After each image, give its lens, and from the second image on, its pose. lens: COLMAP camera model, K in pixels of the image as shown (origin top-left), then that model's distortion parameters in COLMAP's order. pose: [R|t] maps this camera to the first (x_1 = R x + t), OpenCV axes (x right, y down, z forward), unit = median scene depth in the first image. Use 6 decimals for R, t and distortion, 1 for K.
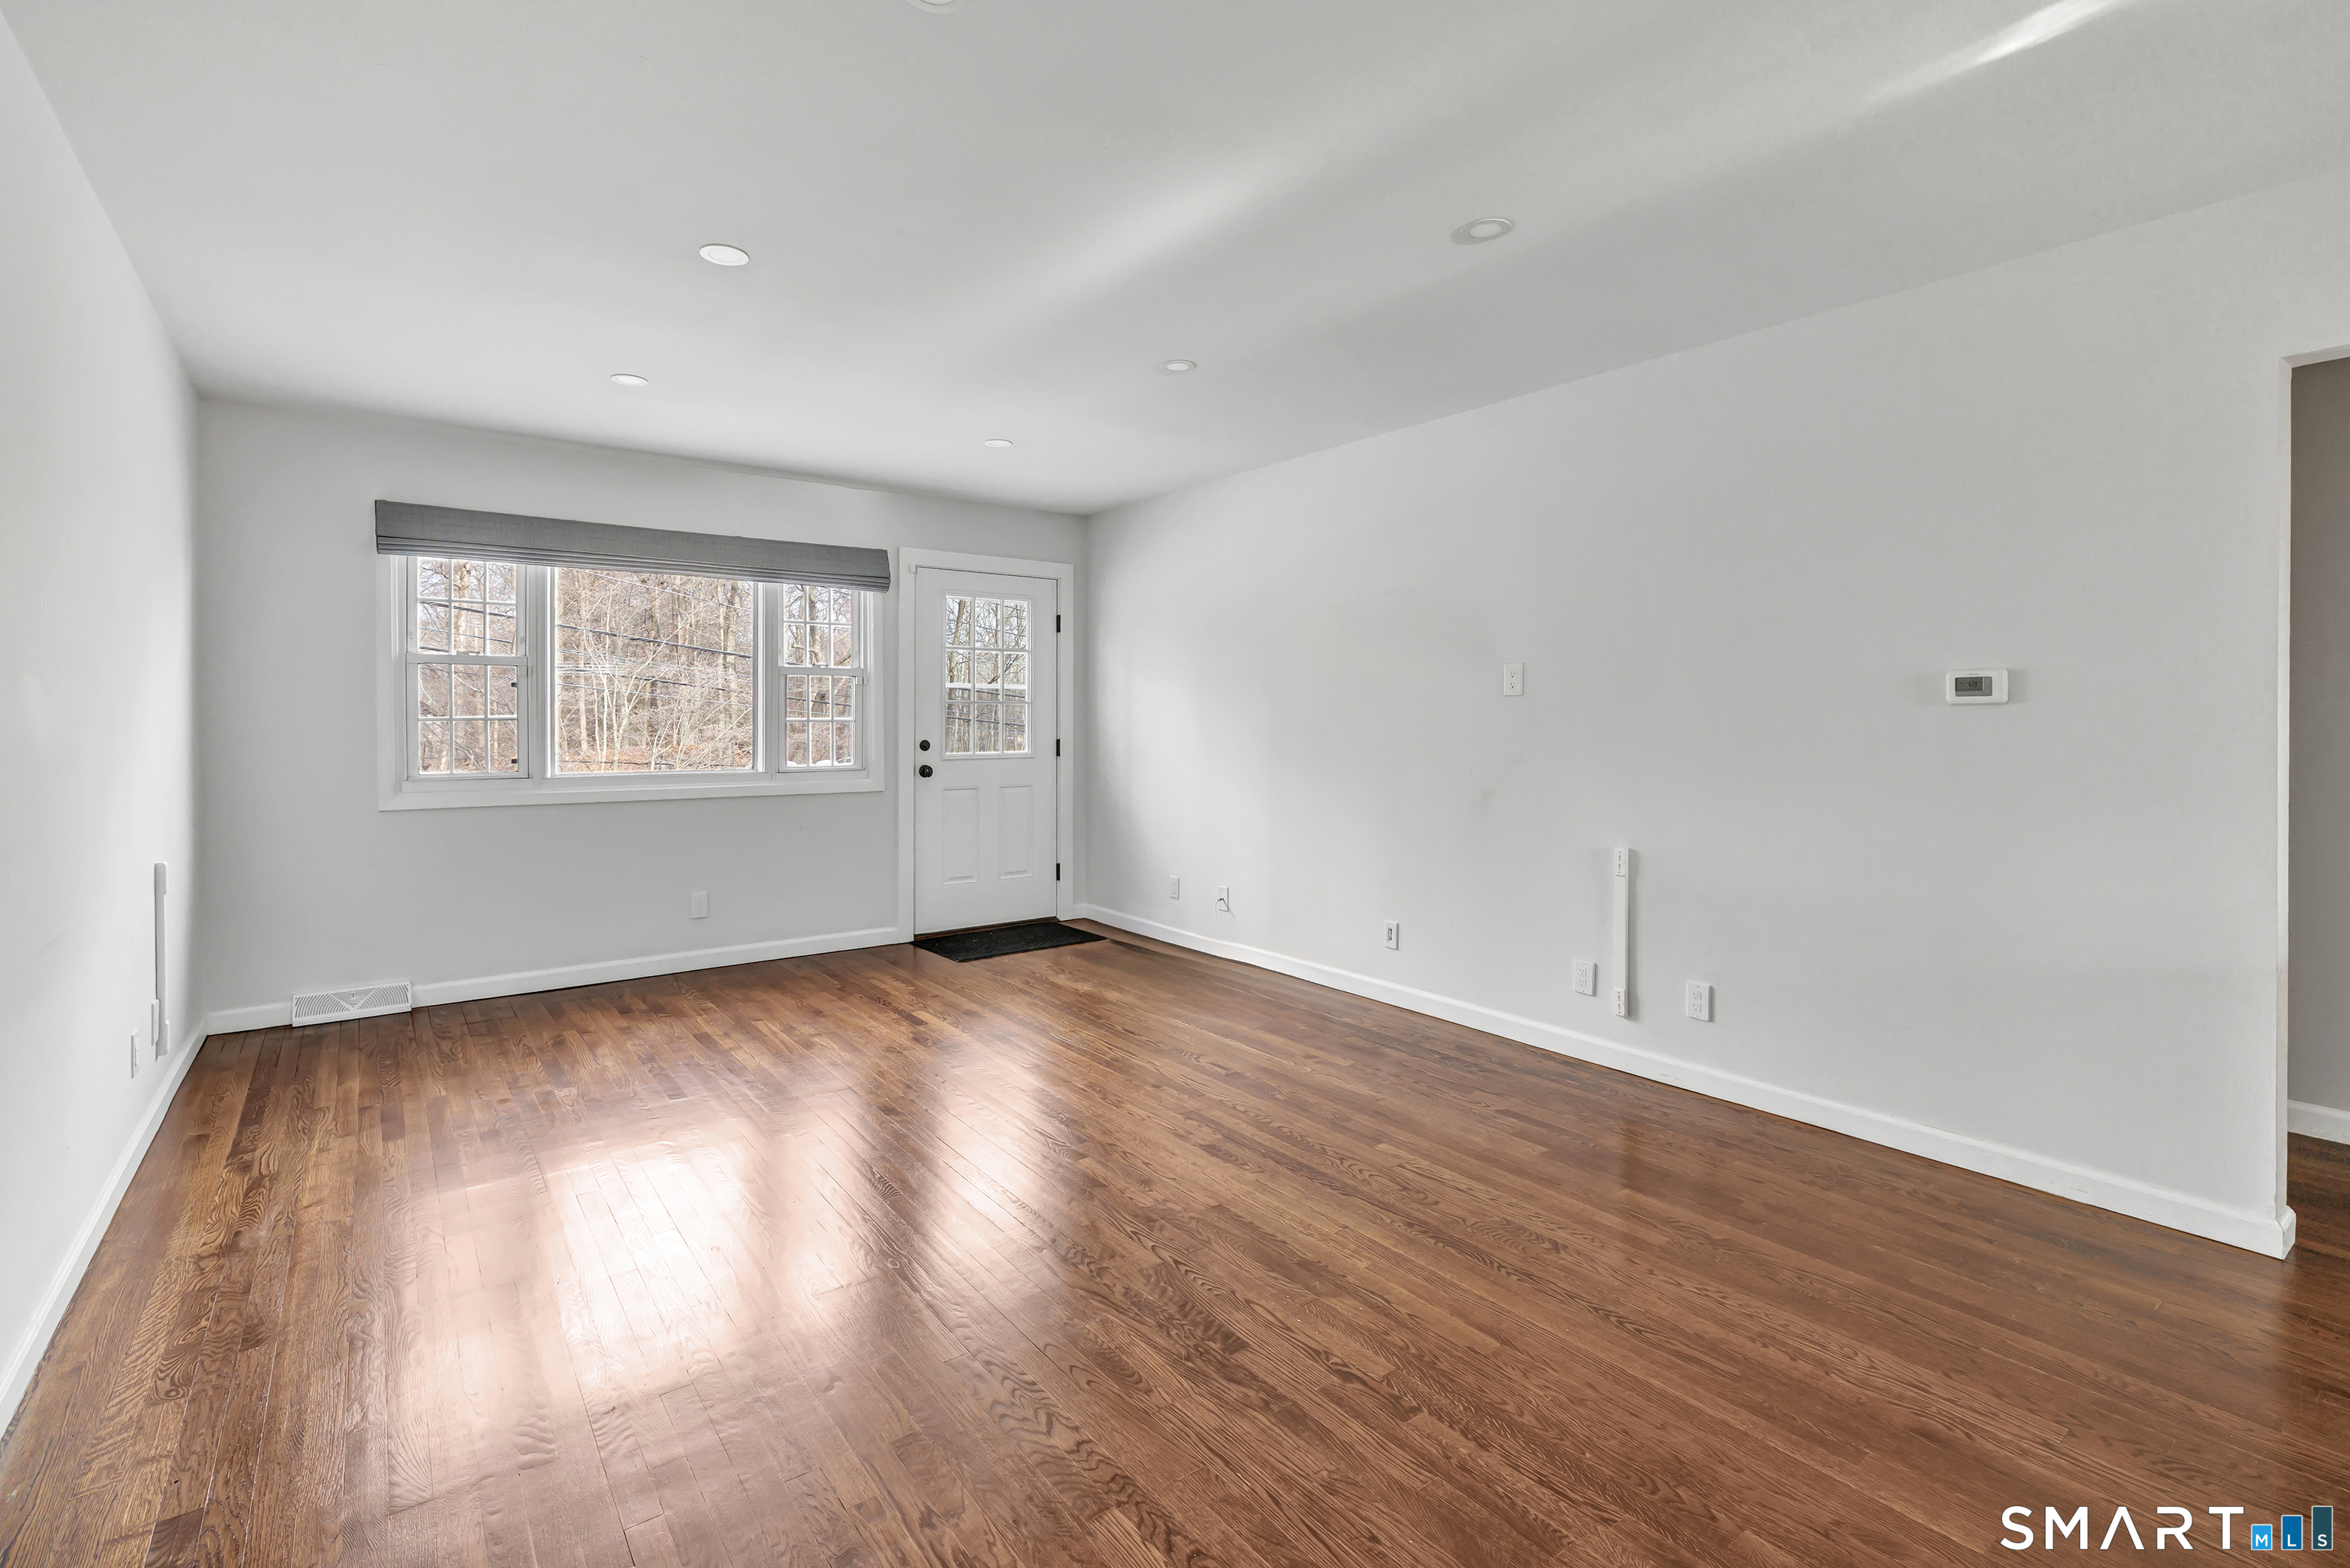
lens RADIAL K [[1062.2, 0, 1172.9], [0, 1062.2, 729.8], [0, 0, 1]] dist [0.001626, 0.000142]
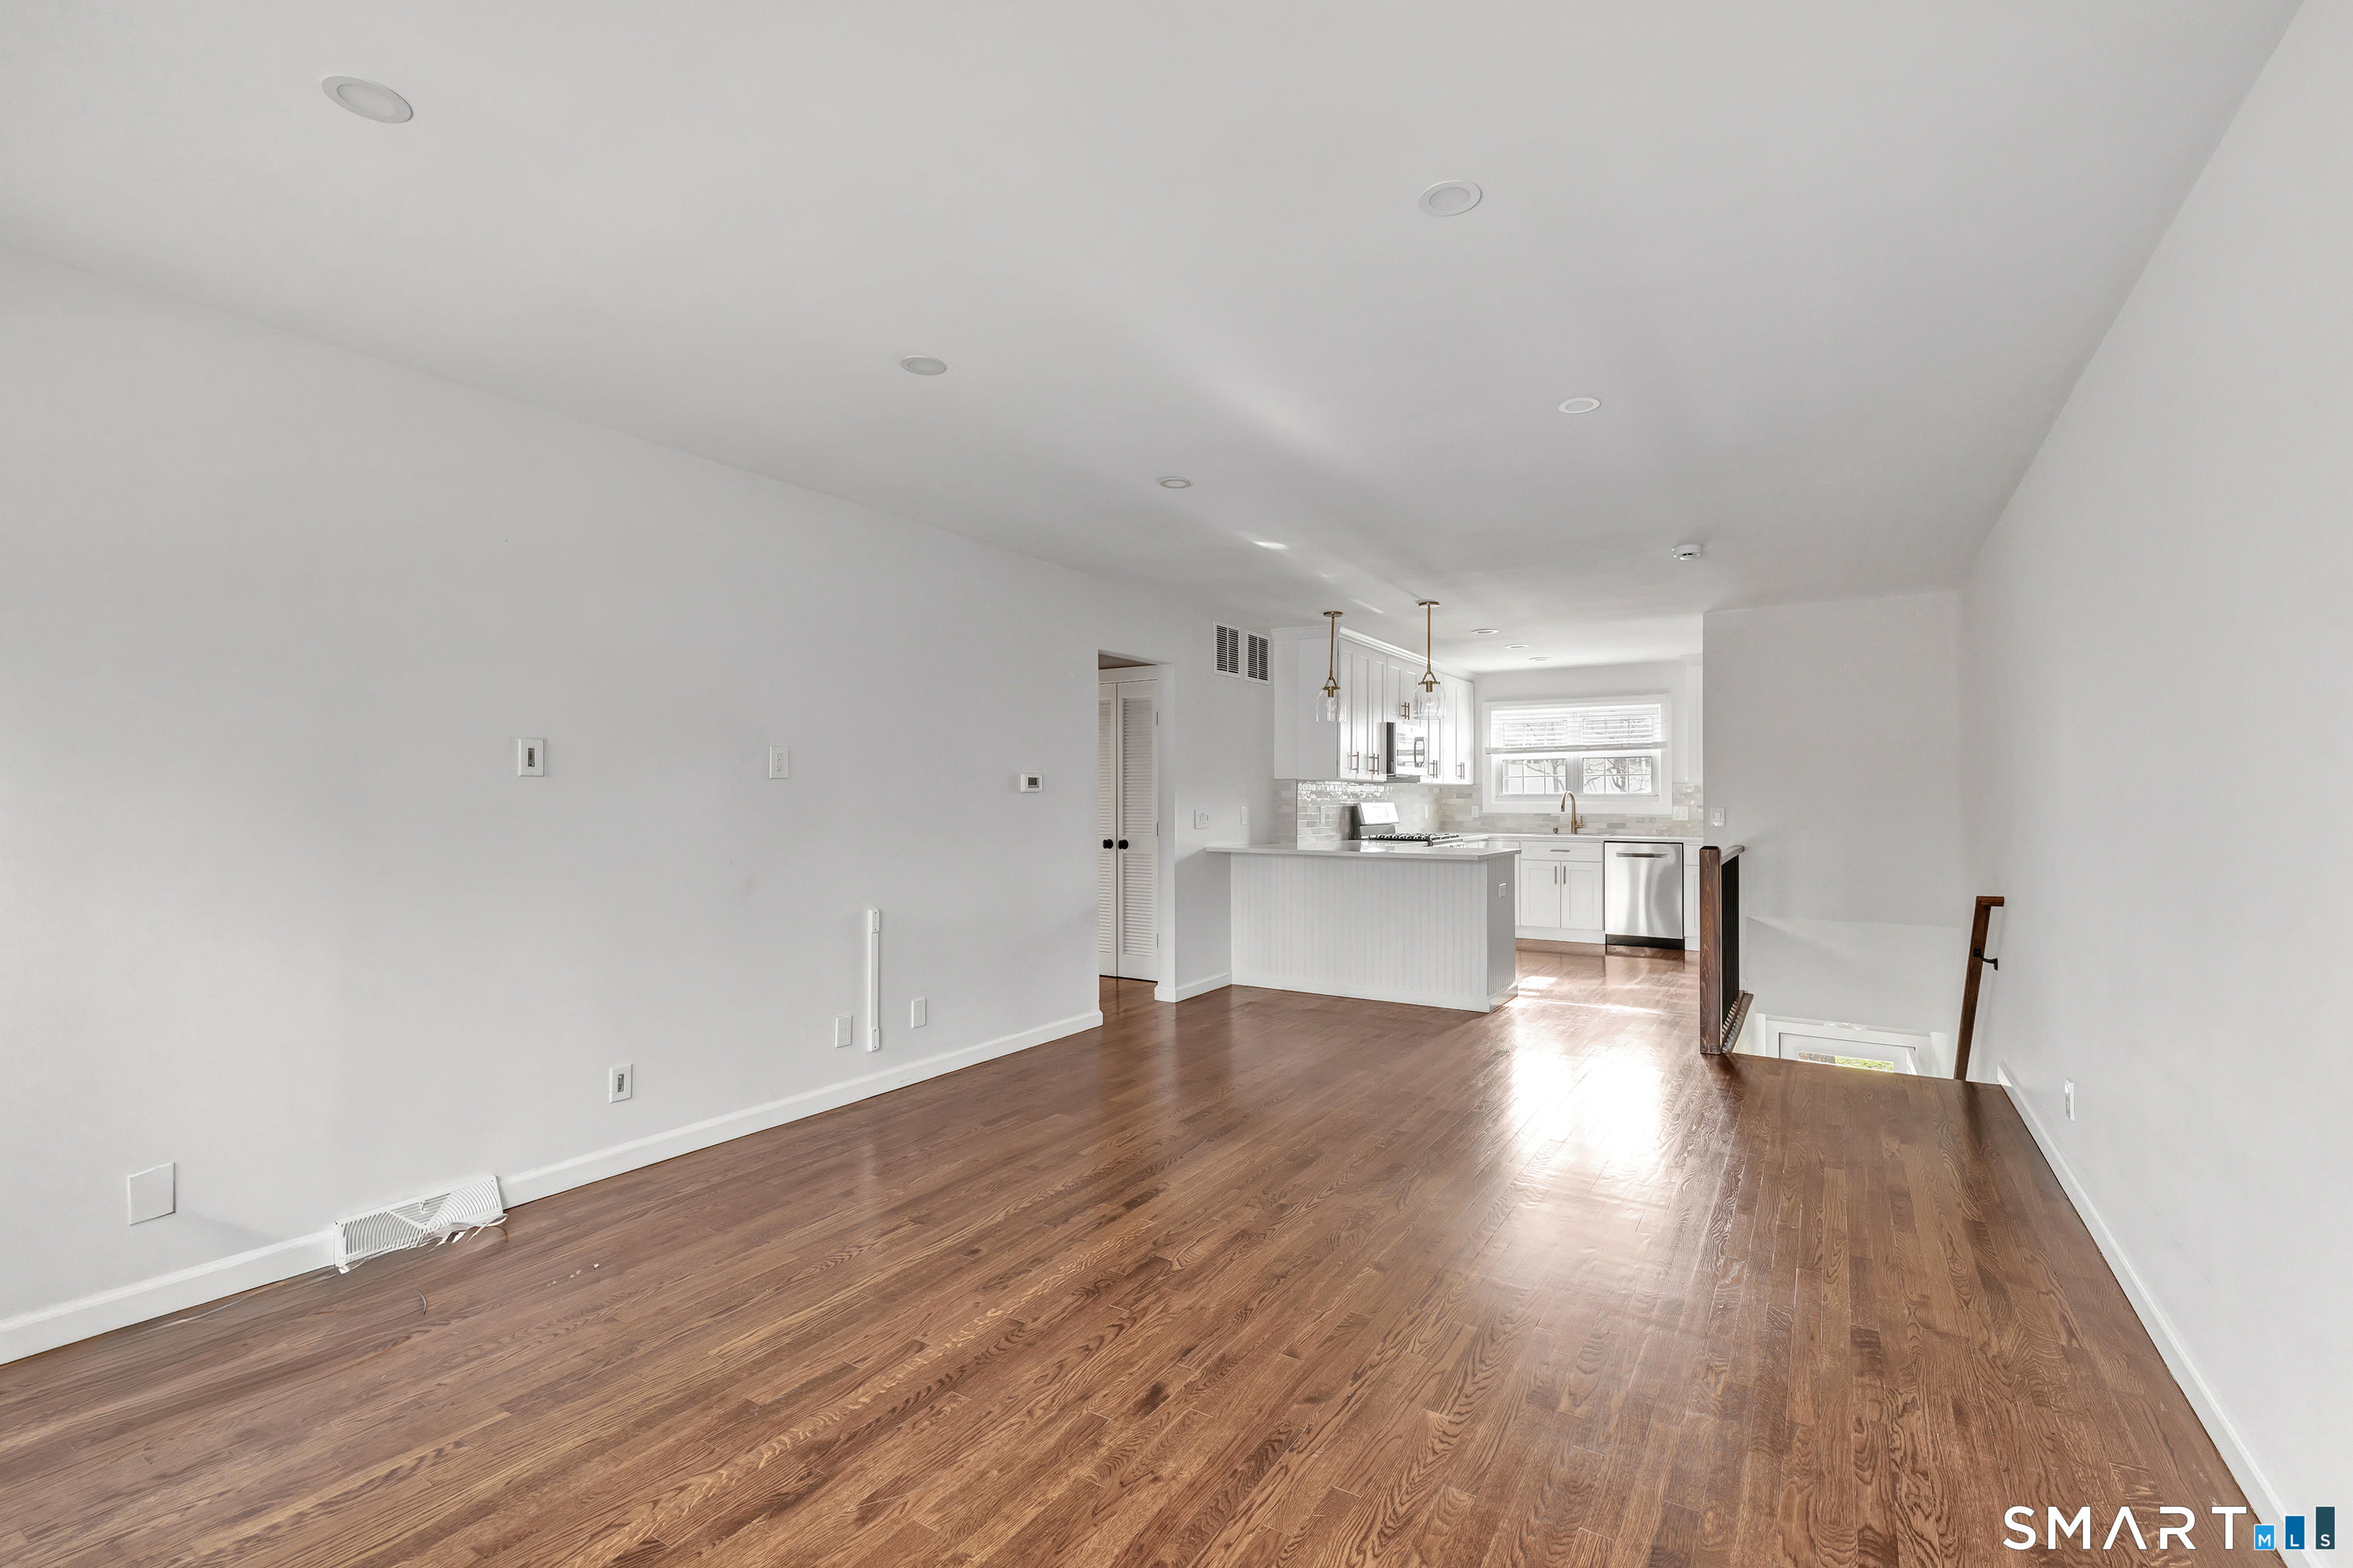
lens RADIAL K [[1050.7, 0, 1176.7], [0, 1050.7, 790.6], [0, 0, 1]] dist [-0.000575, 0.000202]
pose [[-0.355322, 0.003472, 0.934738, -0.735166], [0.007765, 0.999970, -0.000762, -0.016930], [-0.934712, 0.006987, -0.355338, 1.006522]]
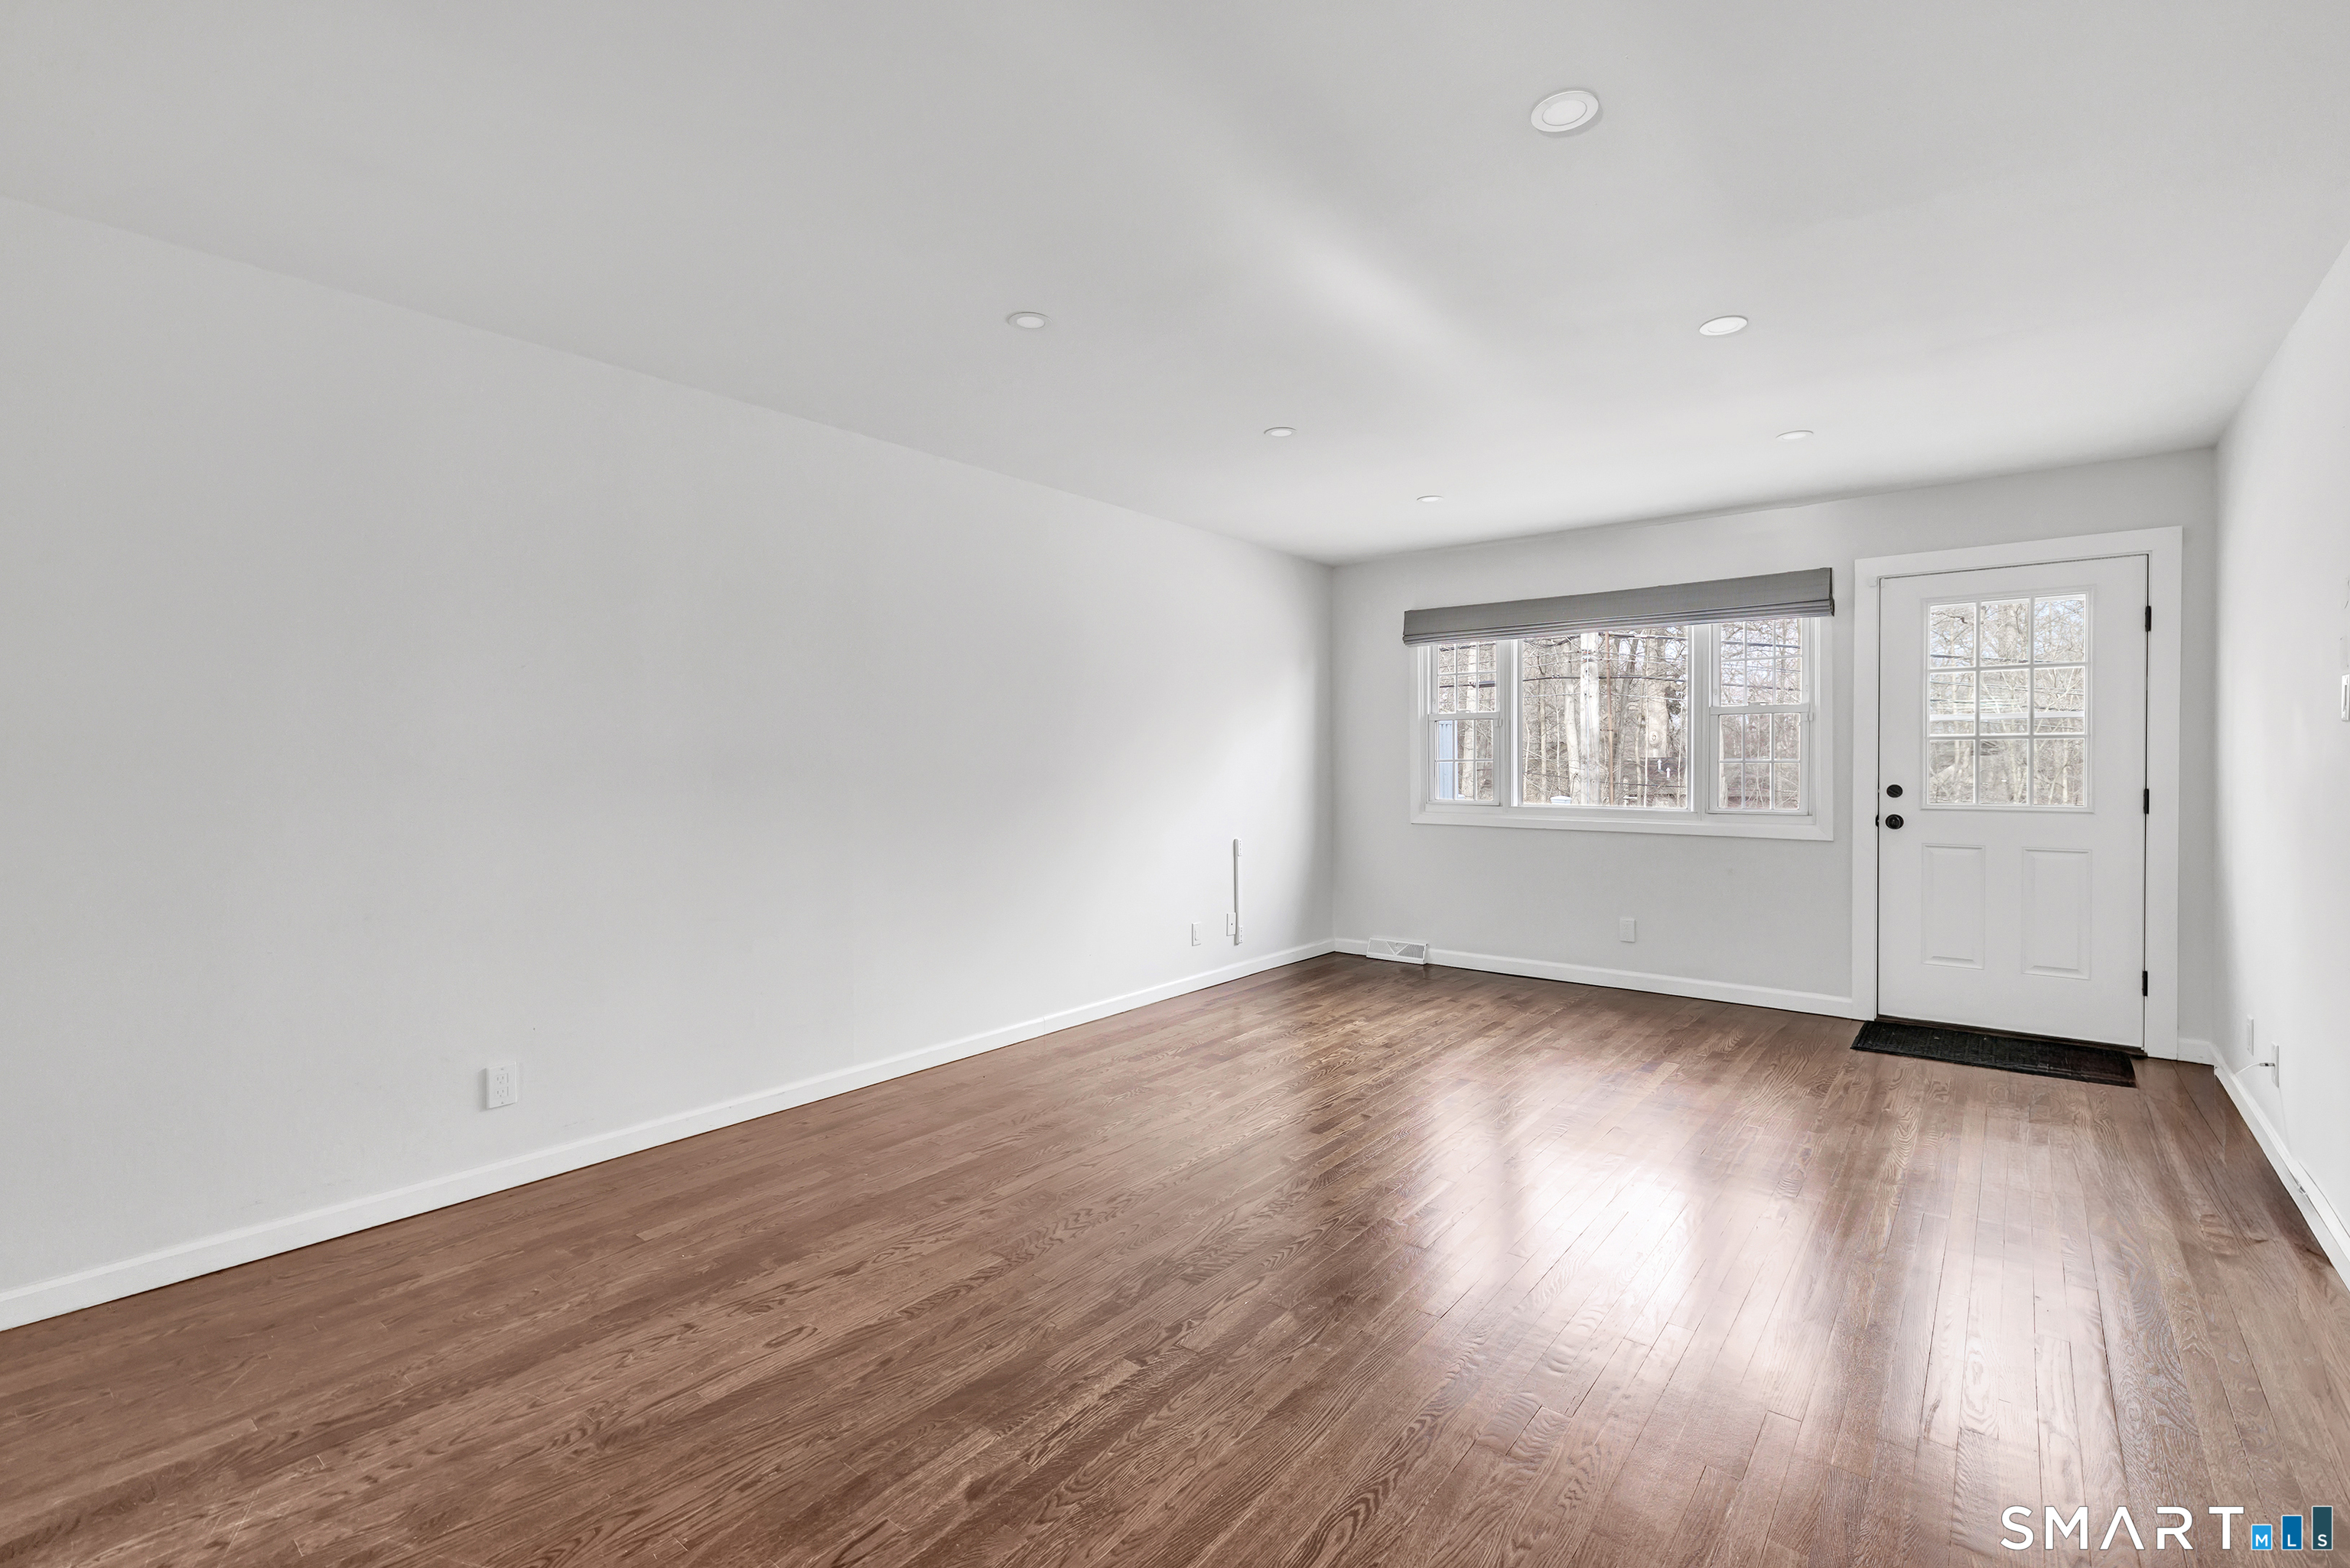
lens RADIAL K [[1071.5, 0, 1173.7], [0, 1071.5, 765.5], [0, 0, 1]] dist [0.001579, 0.000056]
pose [[0.230085, 0.002847, -0.973166, 0.637578], [-0.008612, 0.999963, 0.000889, -0.001518], [0.973132, 0.008176, 0.230101, 0.358757]]
